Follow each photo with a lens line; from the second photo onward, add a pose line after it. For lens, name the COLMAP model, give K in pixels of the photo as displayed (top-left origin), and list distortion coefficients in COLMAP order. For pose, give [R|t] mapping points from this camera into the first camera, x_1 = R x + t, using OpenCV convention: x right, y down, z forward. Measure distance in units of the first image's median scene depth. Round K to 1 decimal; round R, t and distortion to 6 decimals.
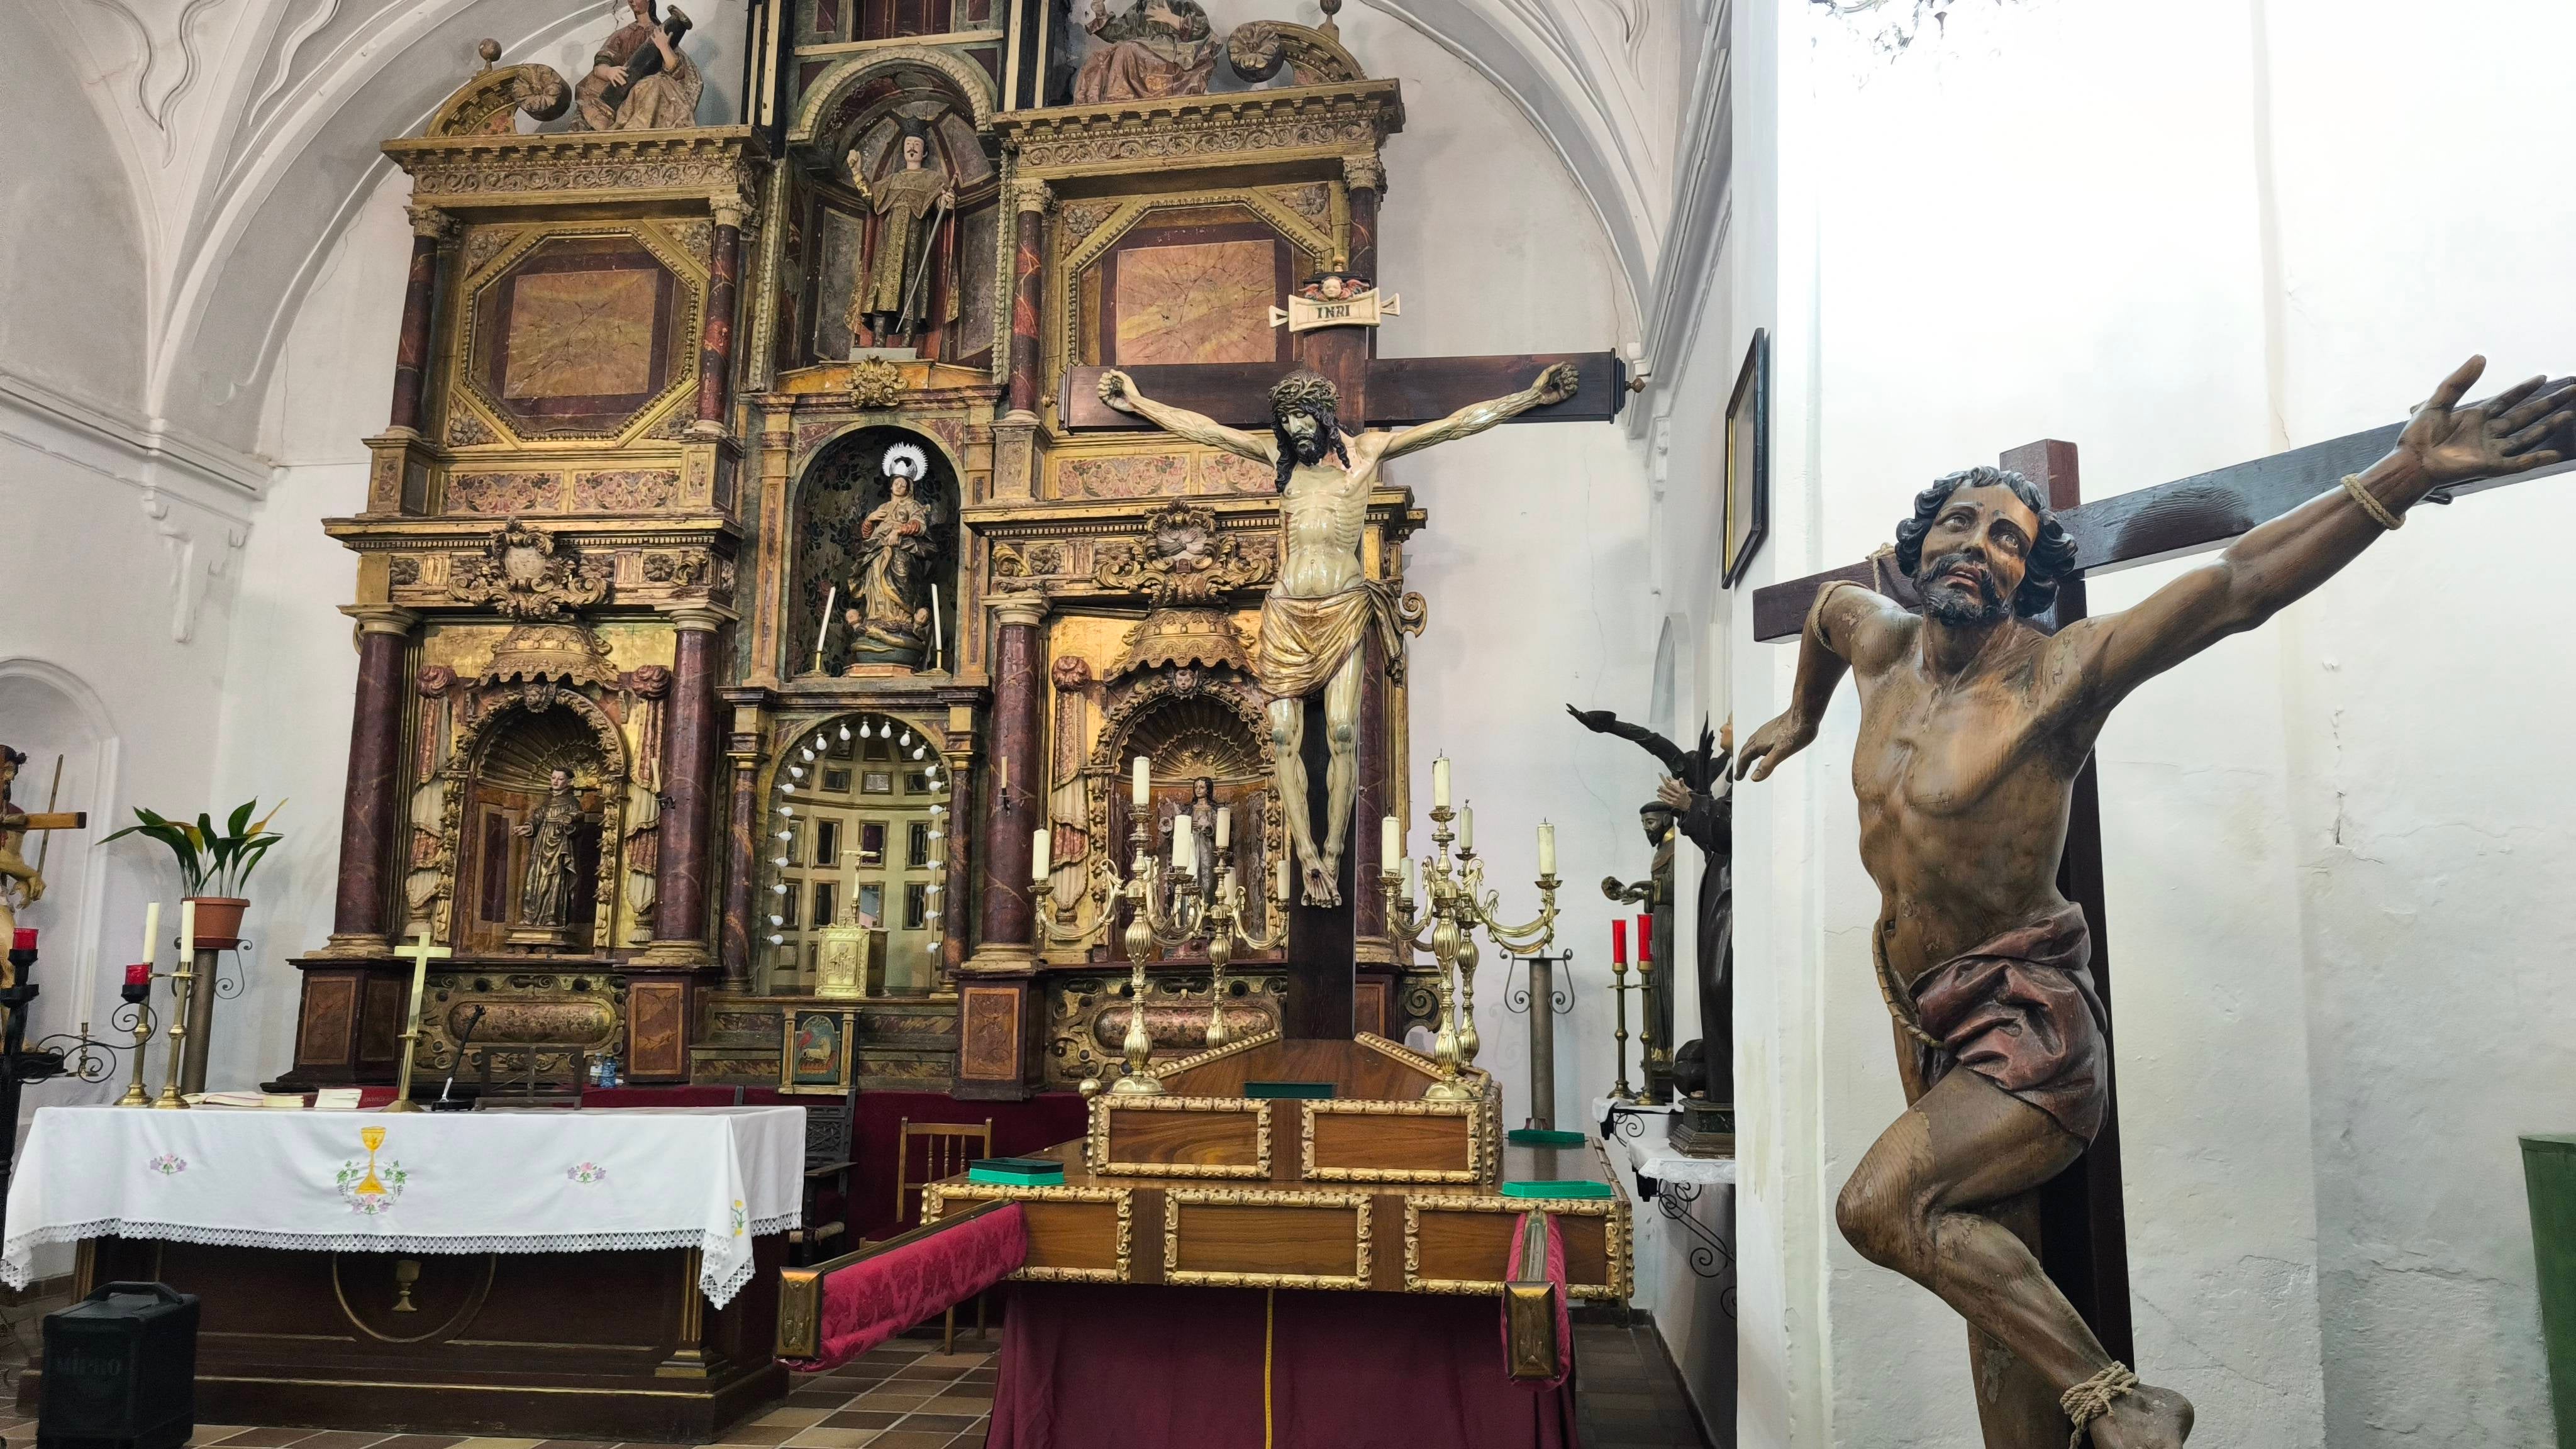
lens RADIAL K [[1747.0, 0, 1294.3], [0, 1747.0, 723.0], [0, 0, 1]] dist [0.023897, -0.034246]
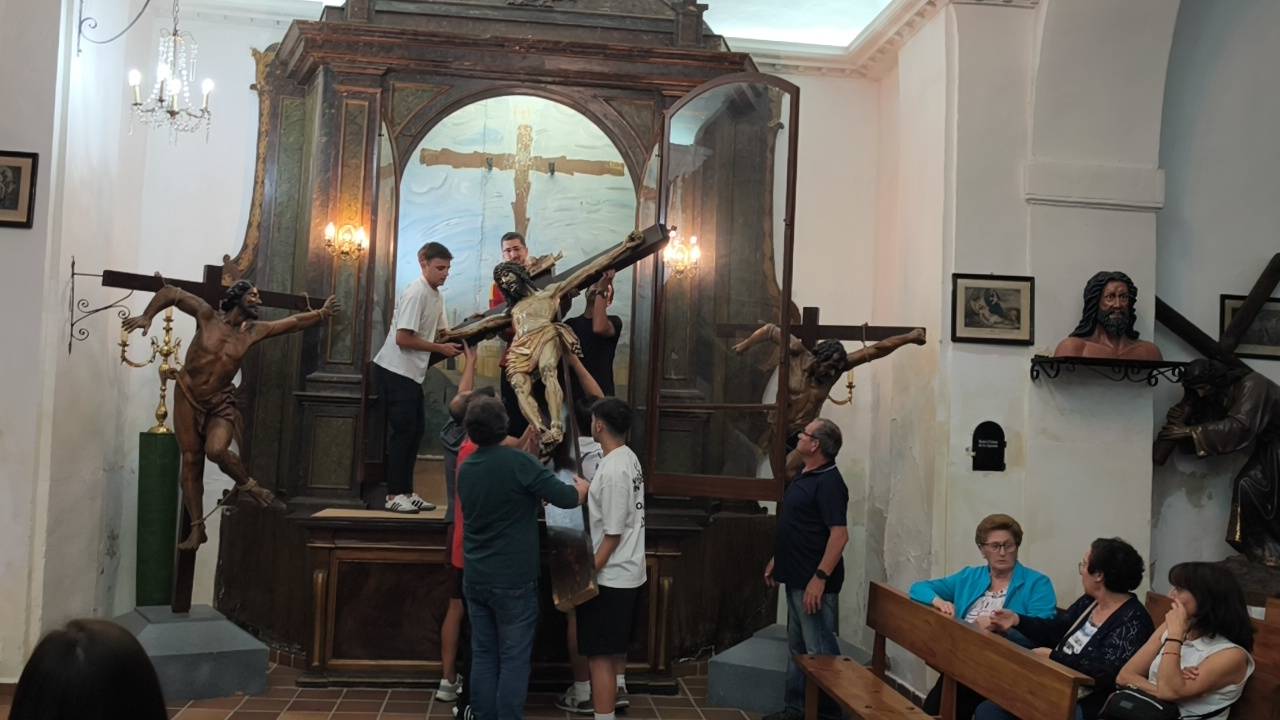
lens RADIAL K [[1091.5, 0, 635.4], [0, 1091.5, 364.2], [0, 0, 1]] dist [0.015635, -0.019230]
pose [[-0.219767, 0.039094, 0.974769, -0.696169], [-0.189900, 0.978369, -0.082052, 0.027224], [-0.956891, -0.203140, -0.207589, 0.170626]]
